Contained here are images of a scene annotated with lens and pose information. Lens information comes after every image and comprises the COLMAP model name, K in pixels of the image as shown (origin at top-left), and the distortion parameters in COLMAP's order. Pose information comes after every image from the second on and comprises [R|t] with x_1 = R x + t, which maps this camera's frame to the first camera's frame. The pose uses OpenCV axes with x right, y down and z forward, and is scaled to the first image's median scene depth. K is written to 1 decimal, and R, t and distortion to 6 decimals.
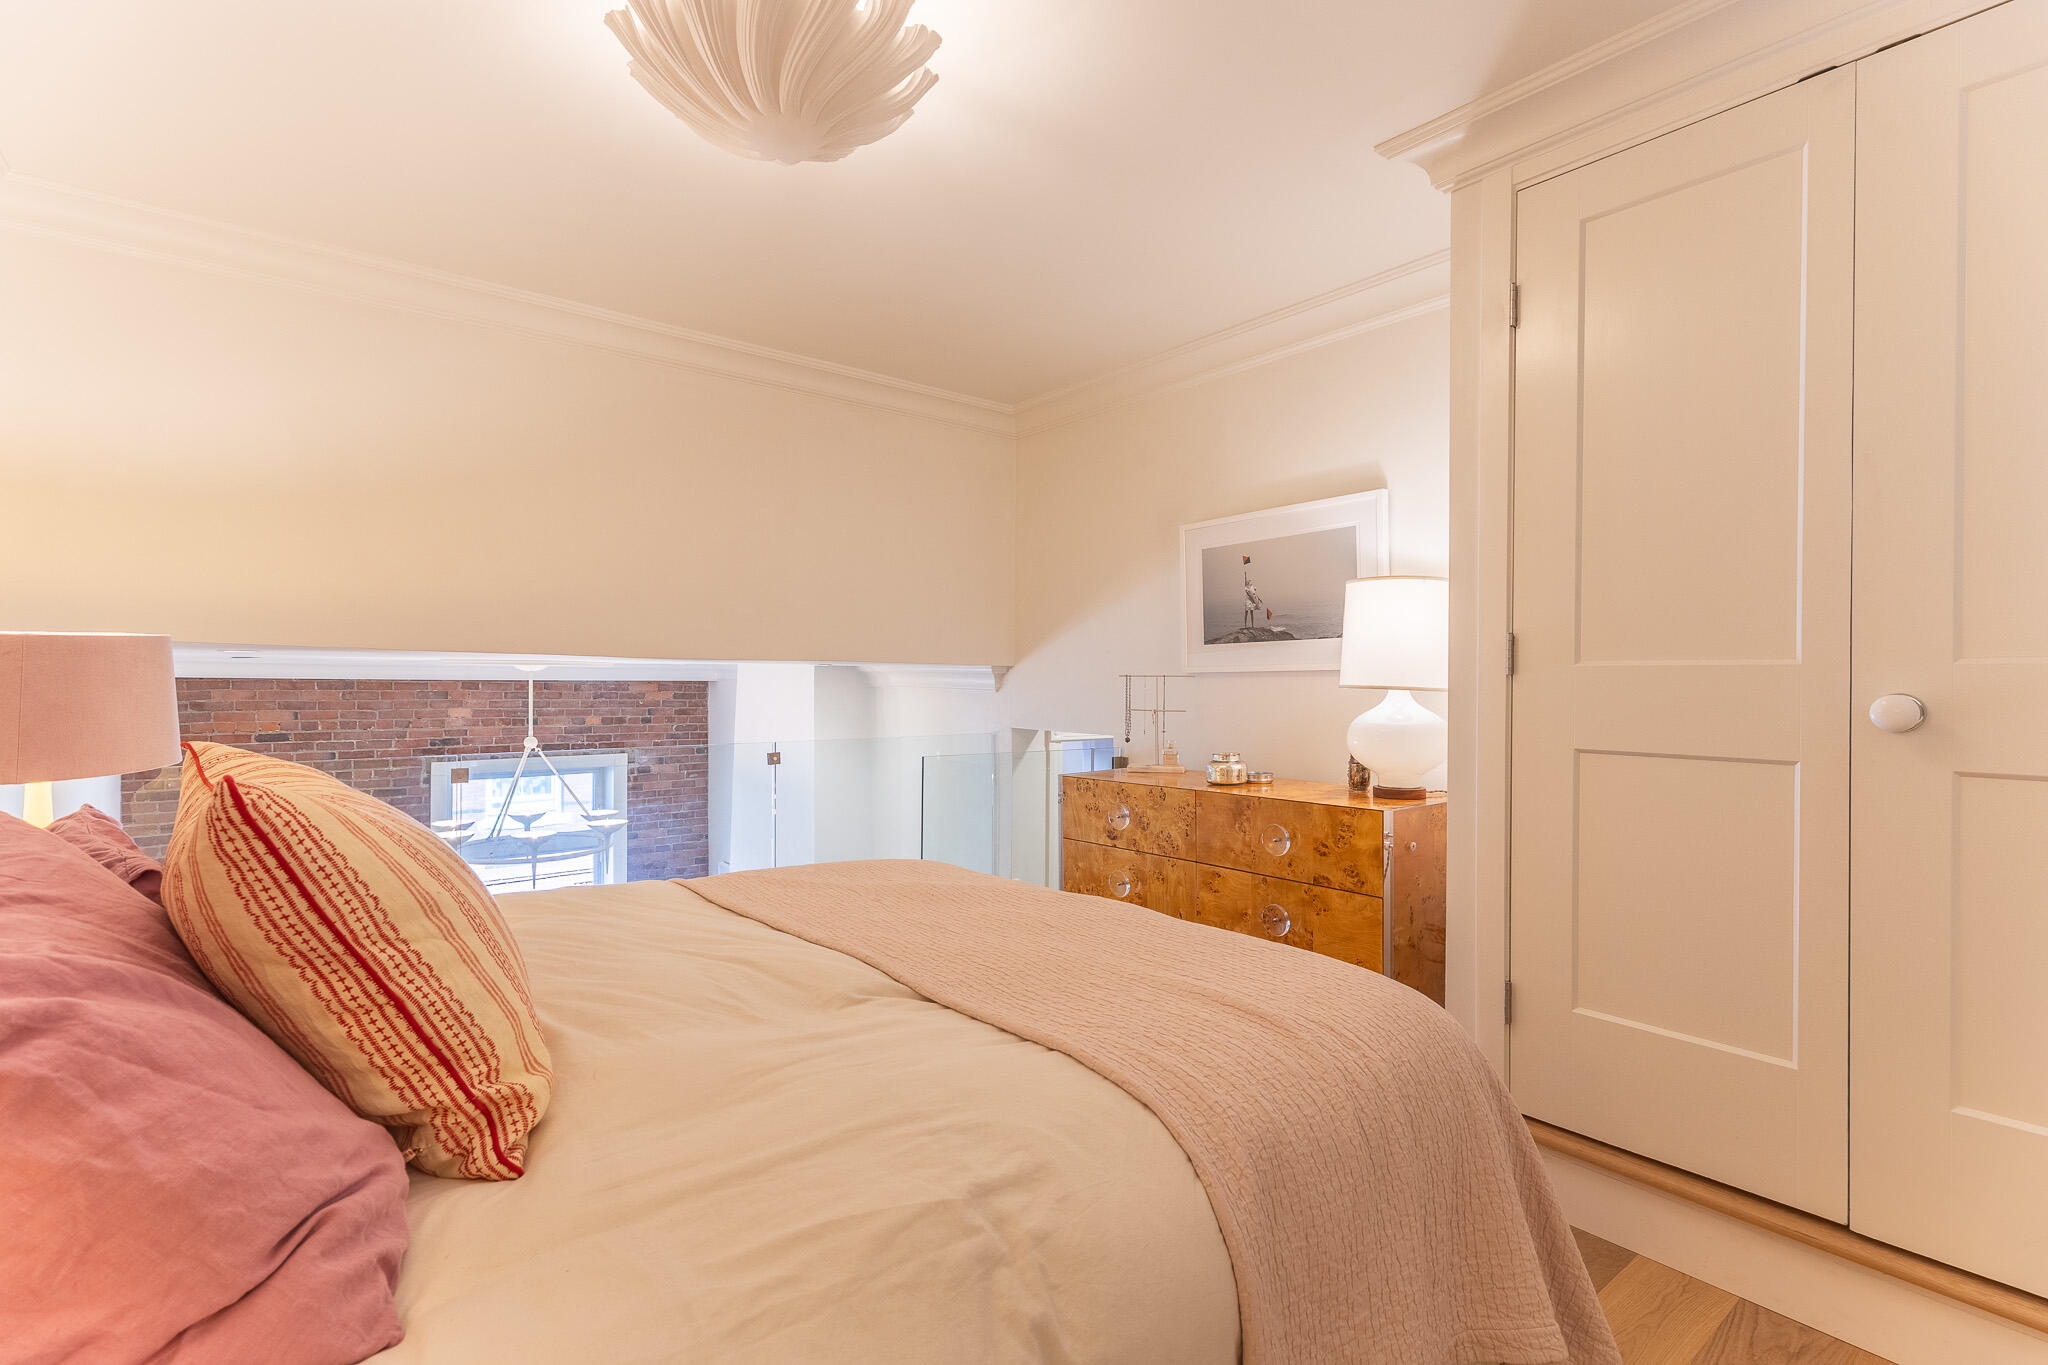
lens RADIAL K [[978.2, 0, 1024.4], [0, 978.2, 684.9], [0, 0, 1]] dist [0.018265, -0.000208]
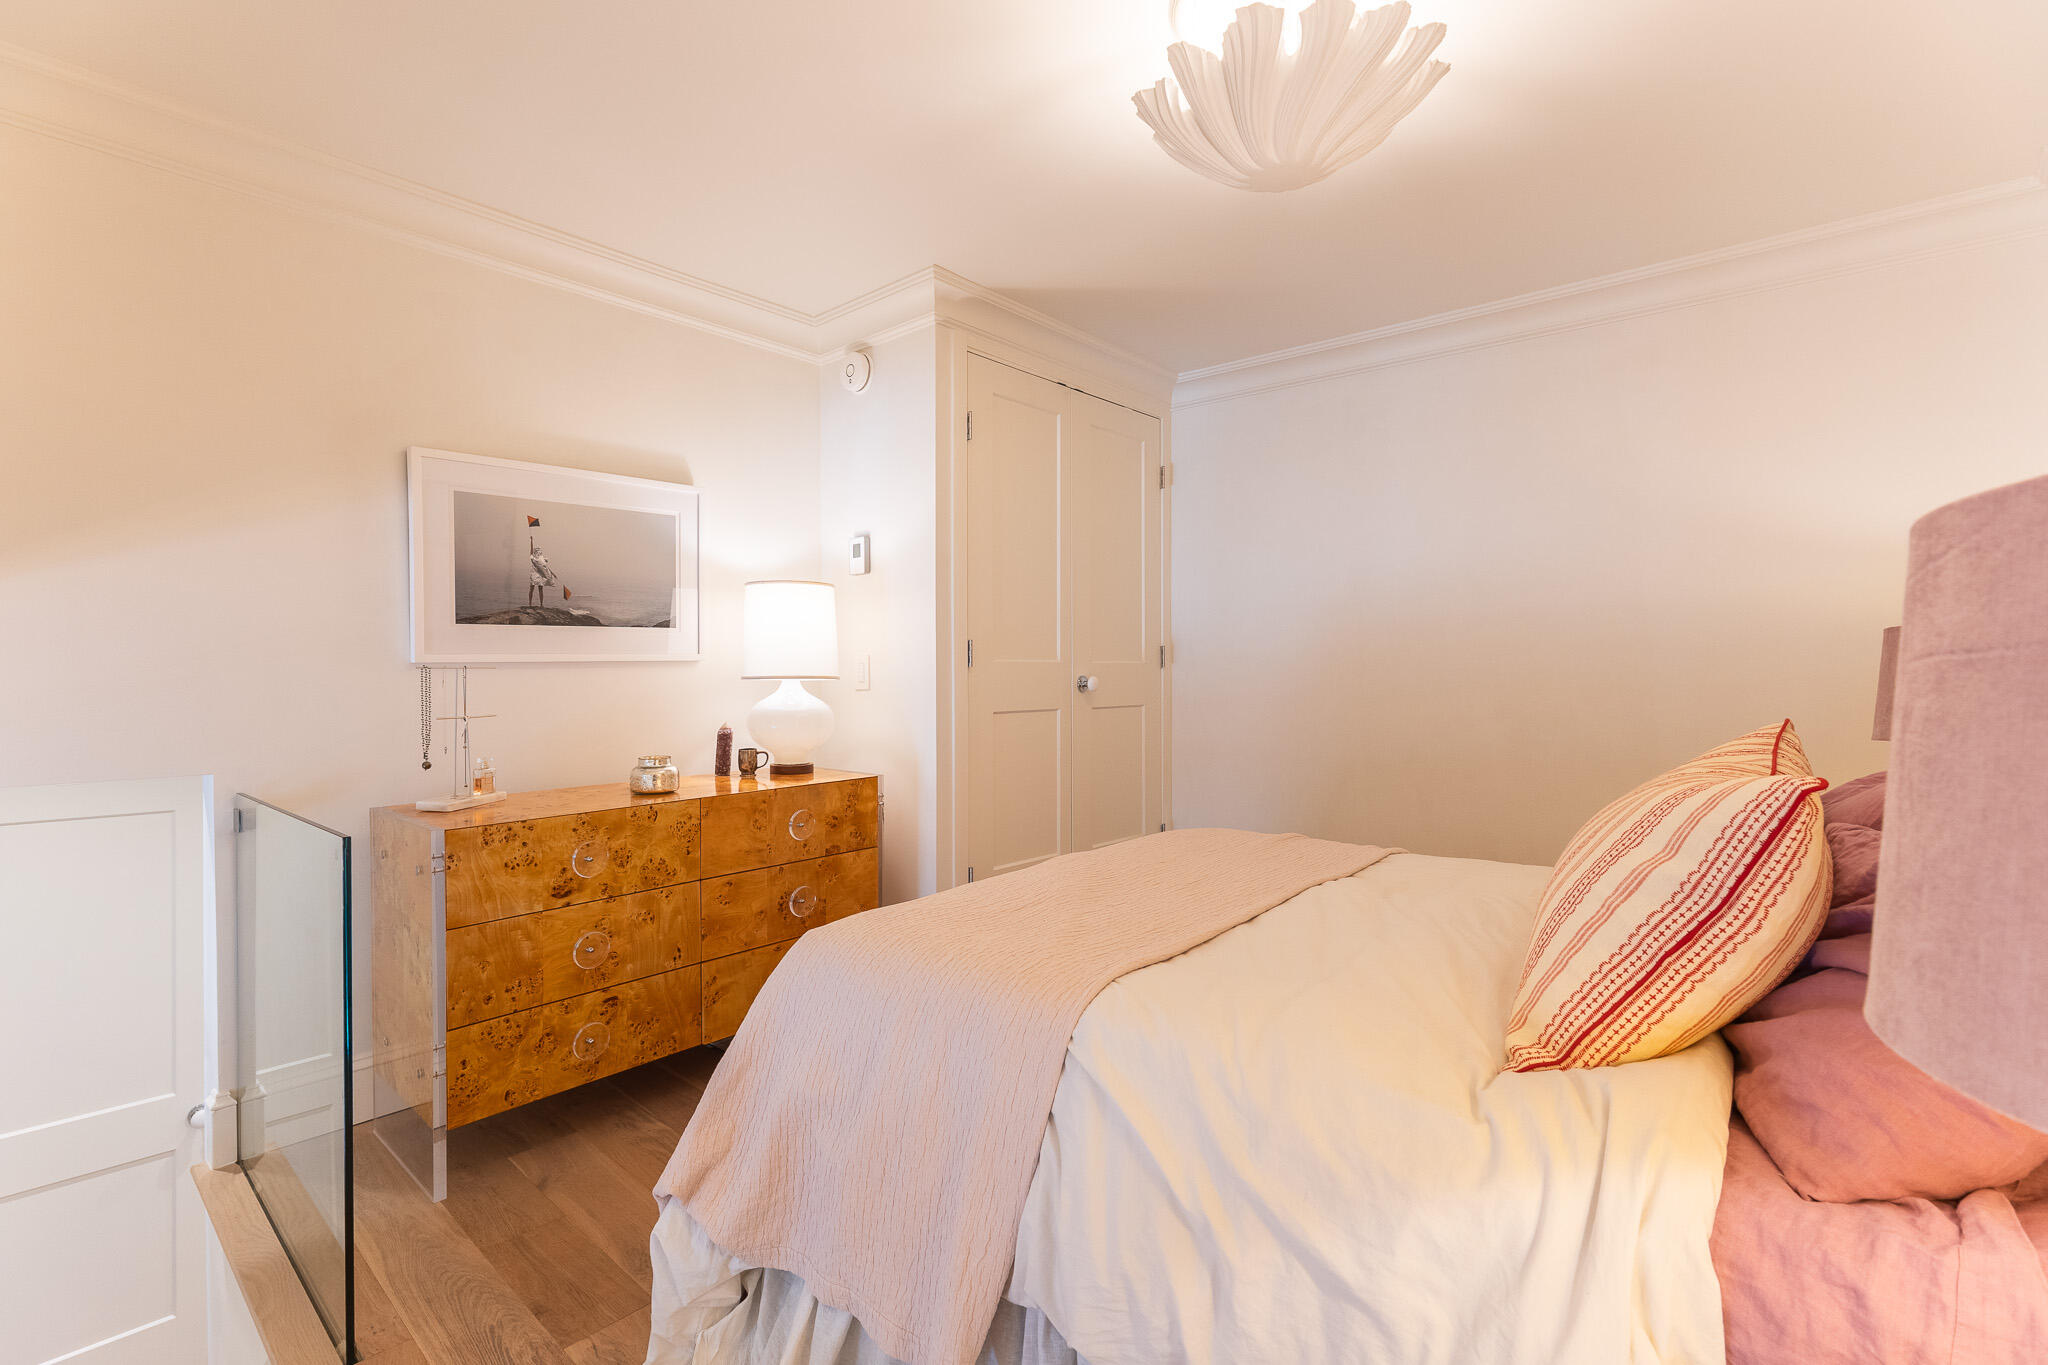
lens RADIAL K [[978.2, 0, 1017.6], [0, 978.2, 674.9], [0, 0, 1]] dist [0.018265, -0.000208]
pose [[-0.187244, -0.008962, 0.982273, -0.648346], [0.006669, 0.999924, 0.010395, -0.008483], [-0.982291, 0.008497, -0.187170, 0.777684]]
